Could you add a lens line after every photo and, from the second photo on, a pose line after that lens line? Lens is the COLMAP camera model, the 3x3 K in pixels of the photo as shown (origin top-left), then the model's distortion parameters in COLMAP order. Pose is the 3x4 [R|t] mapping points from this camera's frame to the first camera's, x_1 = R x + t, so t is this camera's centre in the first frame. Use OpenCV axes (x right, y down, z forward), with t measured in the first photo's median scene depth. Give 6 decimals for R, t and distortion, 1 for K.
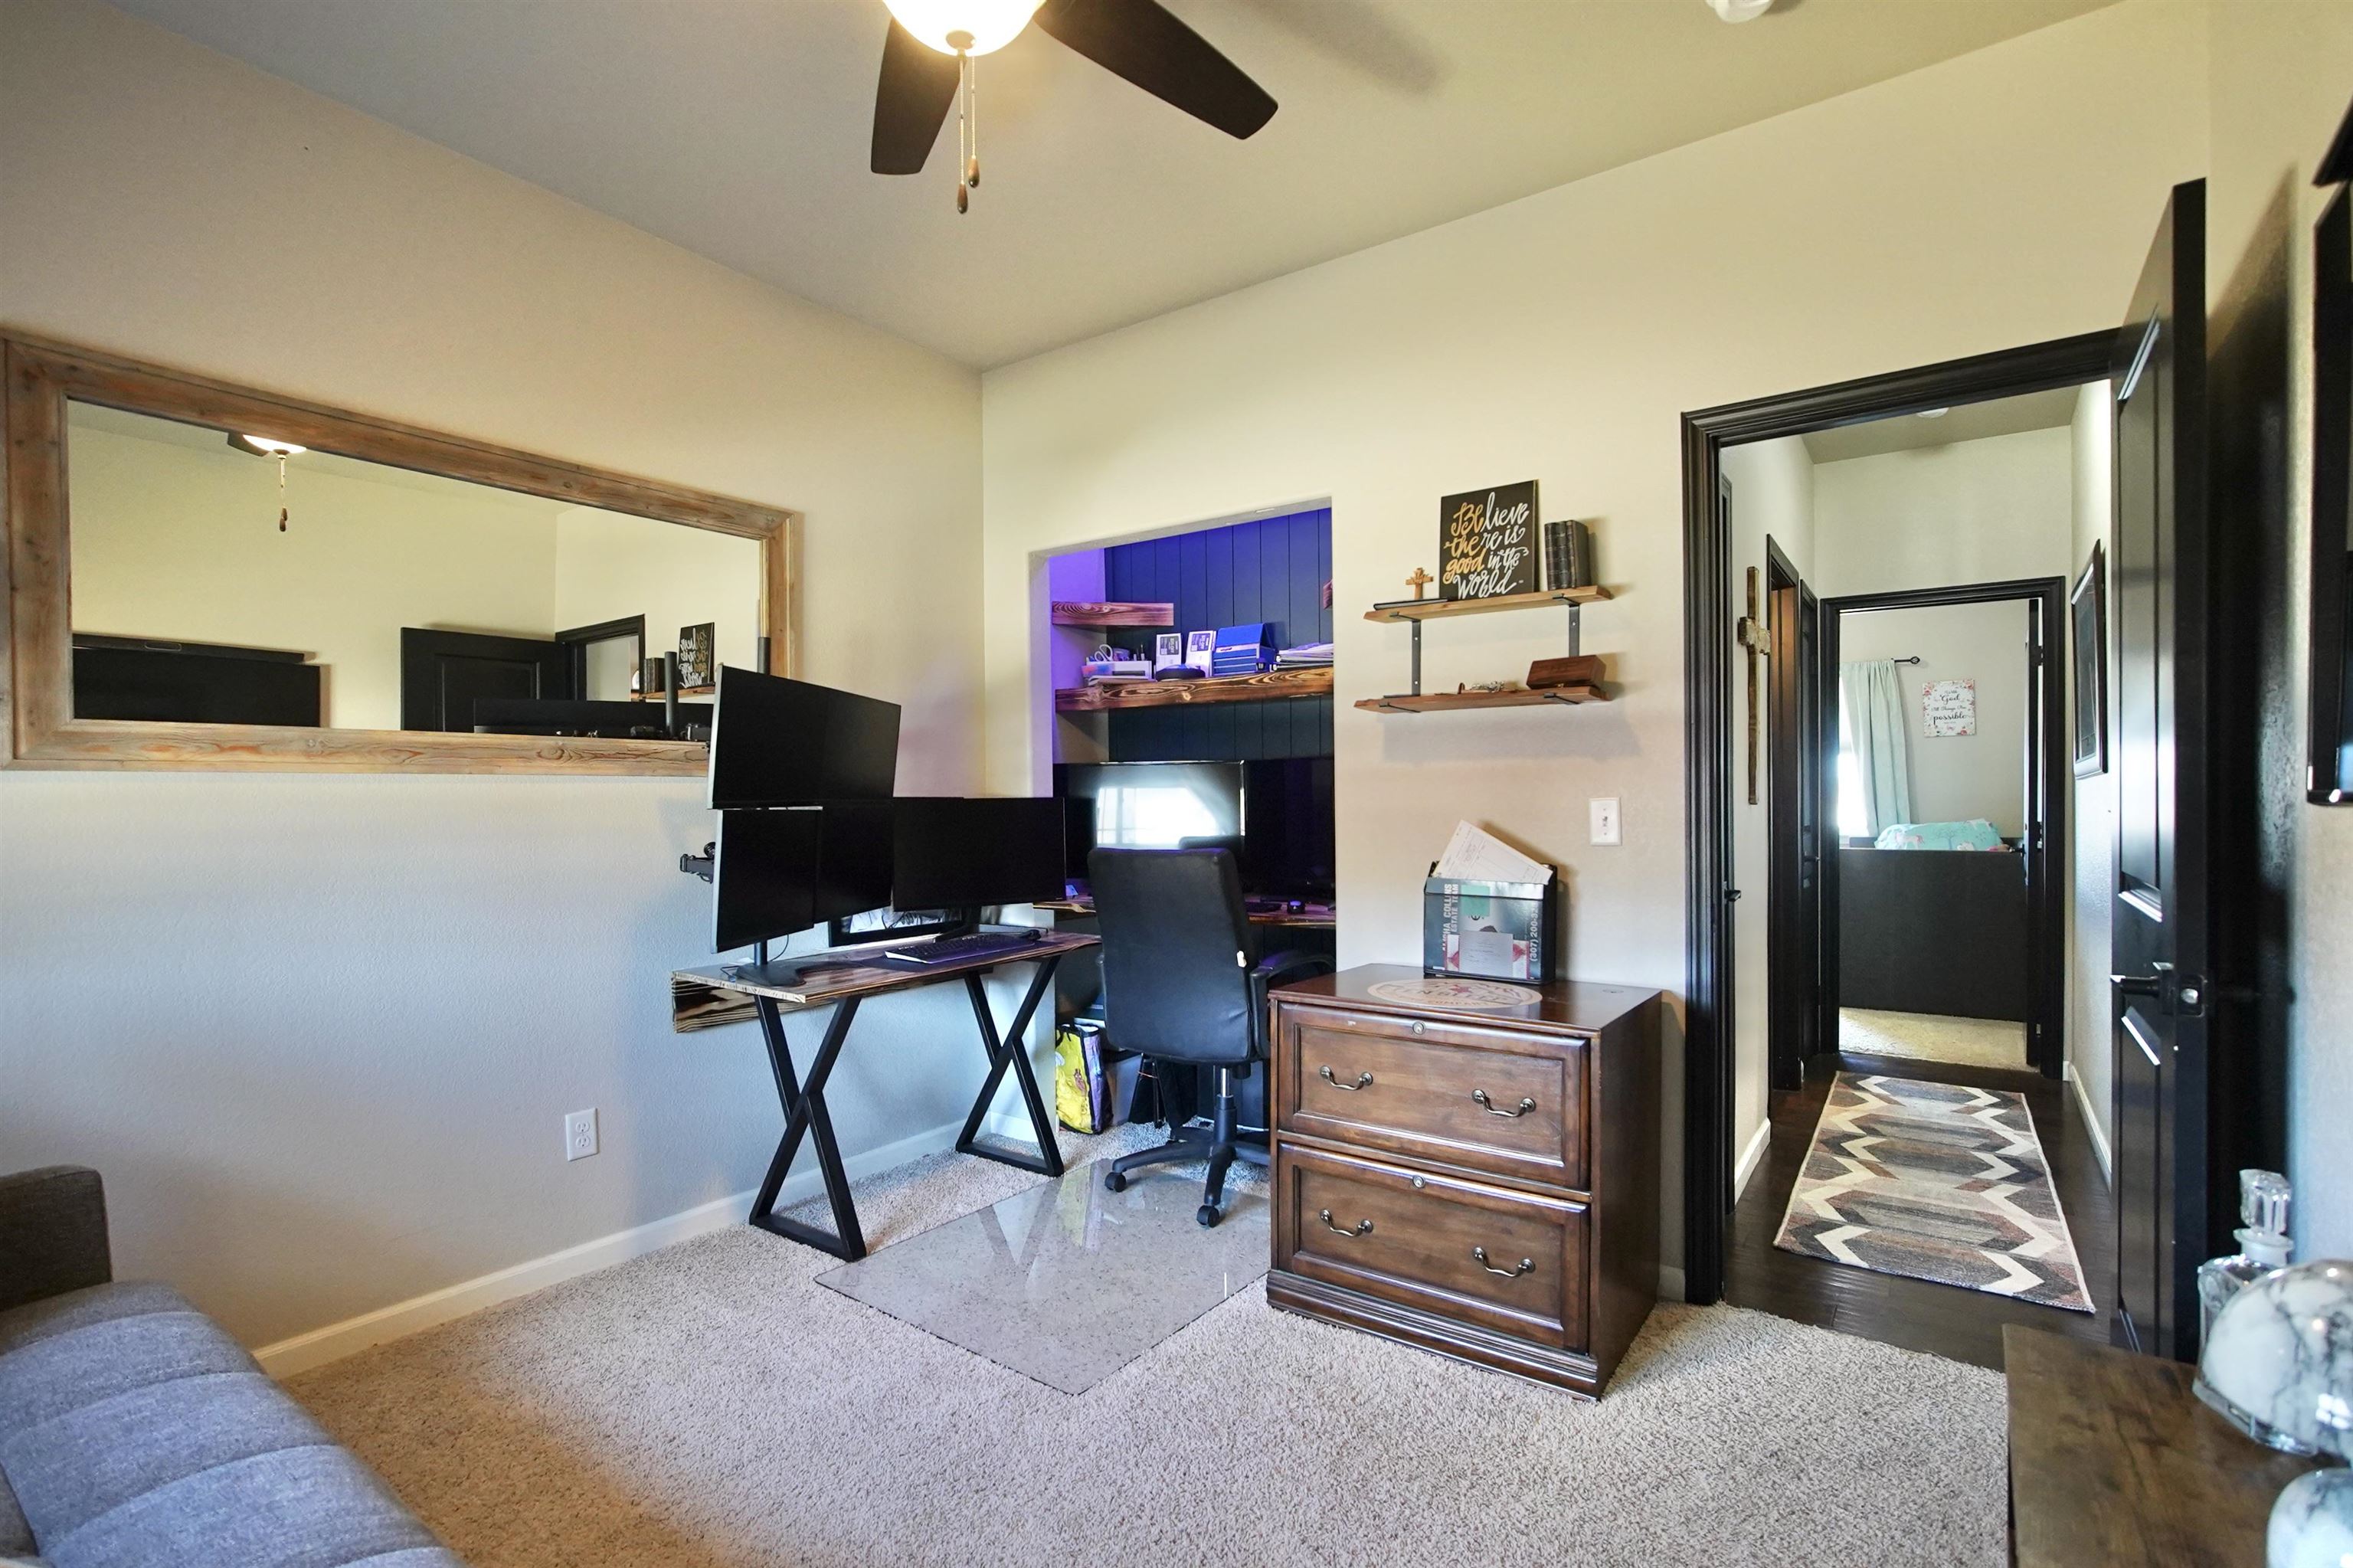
lens RADIAL K [[1090.3, 0, 1174.2], [0, 1090.3, 794.2], [0, 0, 1]] dist [-0.022767, 0.011483]
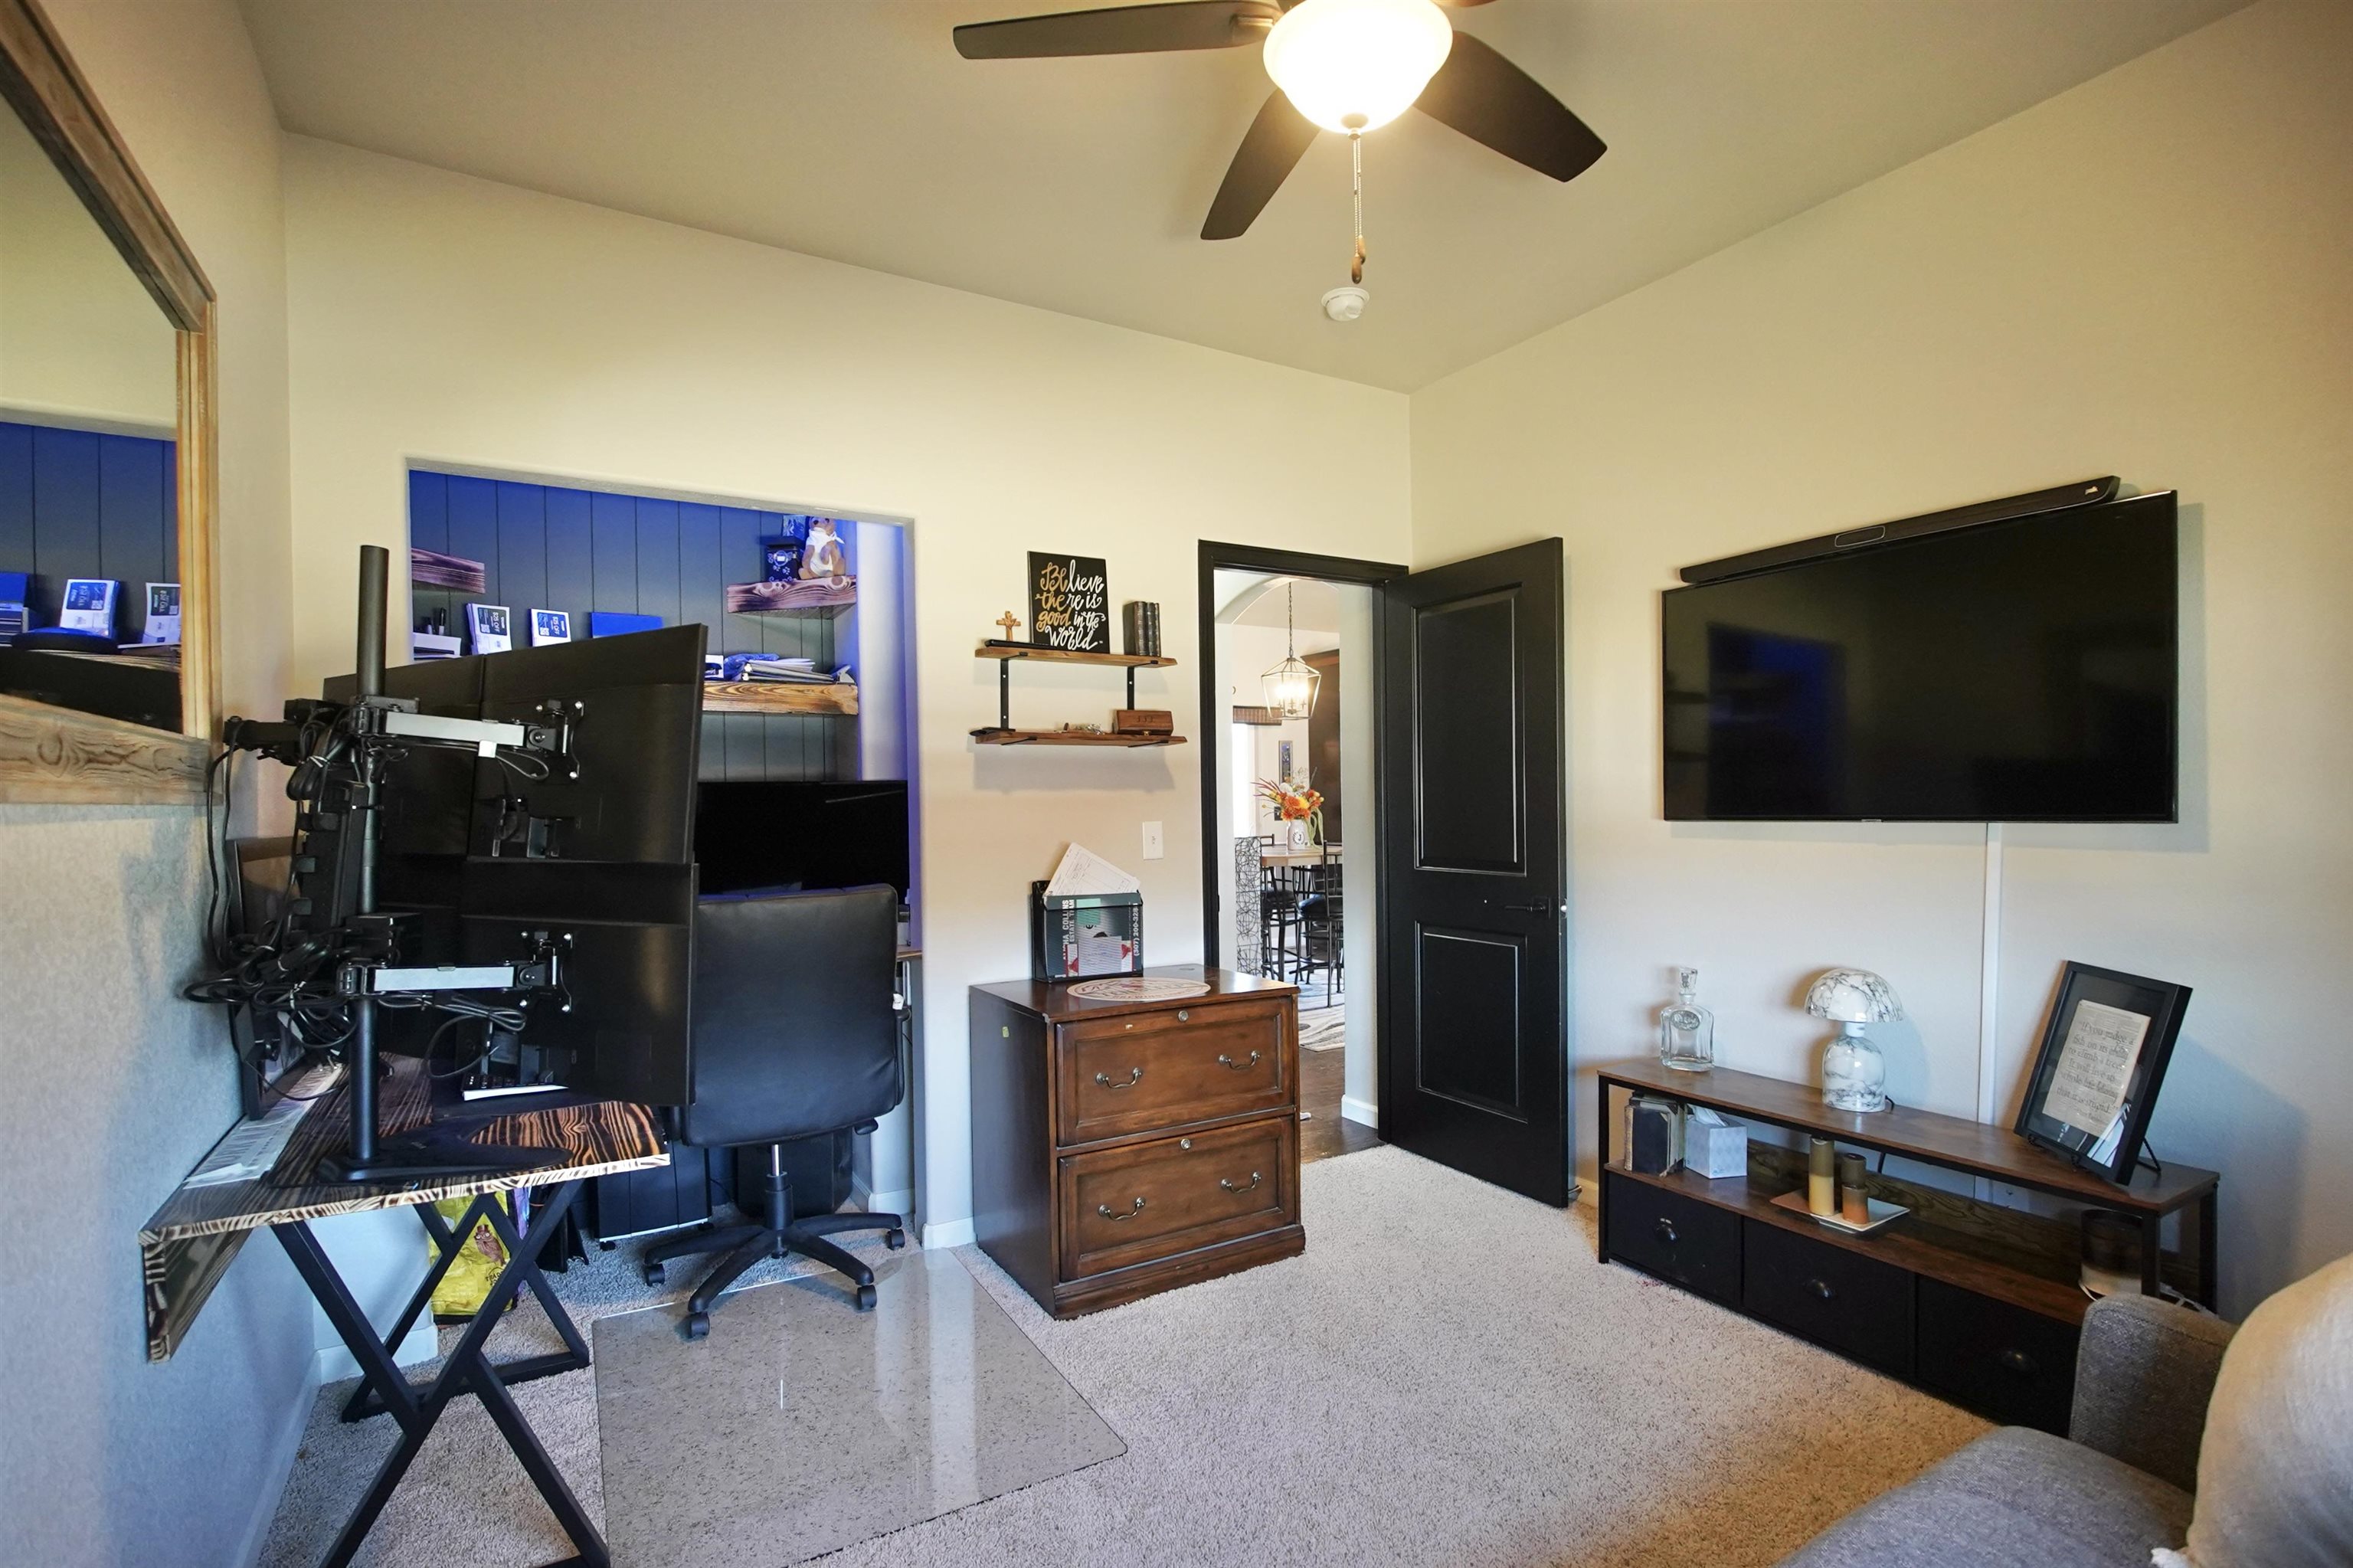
lens RADIAL K [[1090.3, 0, 1174.2], [0, 1090.3, 794.2], [0, 0, 1]] dist [-0.022767, 0.011483]
pose [[0.413717, 0.006375, 0.910383, -0.717109], [0.004146, 0.999952, -0.008886, -0.016671], [-0.910396, 0.007451, 0.413670, 0.419892]]
